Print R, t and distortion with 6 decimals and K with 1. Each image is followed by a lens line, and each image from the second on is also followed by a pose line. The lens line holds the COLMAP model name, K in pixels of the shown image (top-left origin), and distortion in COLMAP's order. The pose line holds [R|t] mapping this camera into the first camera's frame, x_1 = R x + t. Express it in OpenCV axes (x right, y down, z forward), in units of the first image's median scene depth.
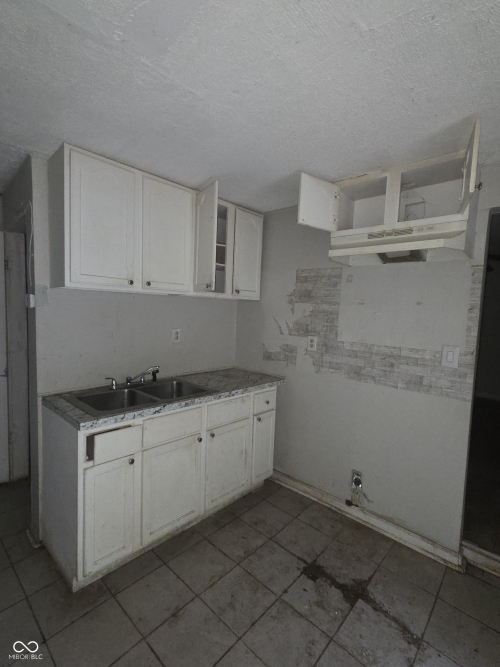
lens RADIAL K [[316.8, 0, 251.4], [0, 316.8, 331.3], [0, 0, 1]] dist [0.000237, -0.000555]
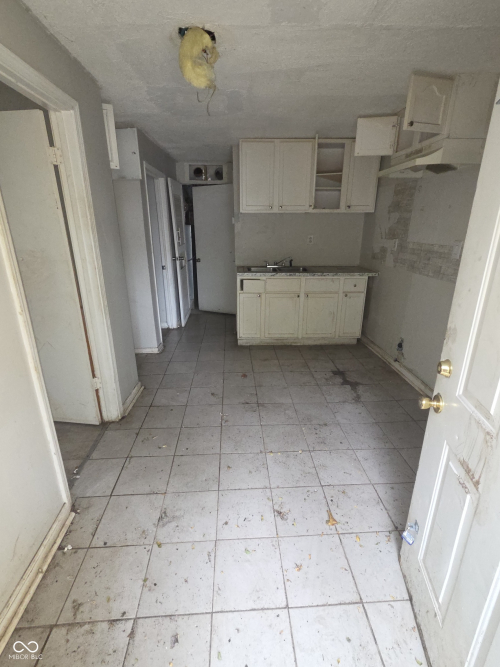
lens RADIAL K [[316.8, 0, 249.9], [0, 316.8, 333.2], [0, 0, 1]] dist [0.000237, -0.000555]
pose [[0.712970, 0.188364, -0.675420, 0.822253], [-0.018355, 0.967926, 0.250564, 0.086369], [0.700954, -0.166247, 0.693560, -0.447636]]
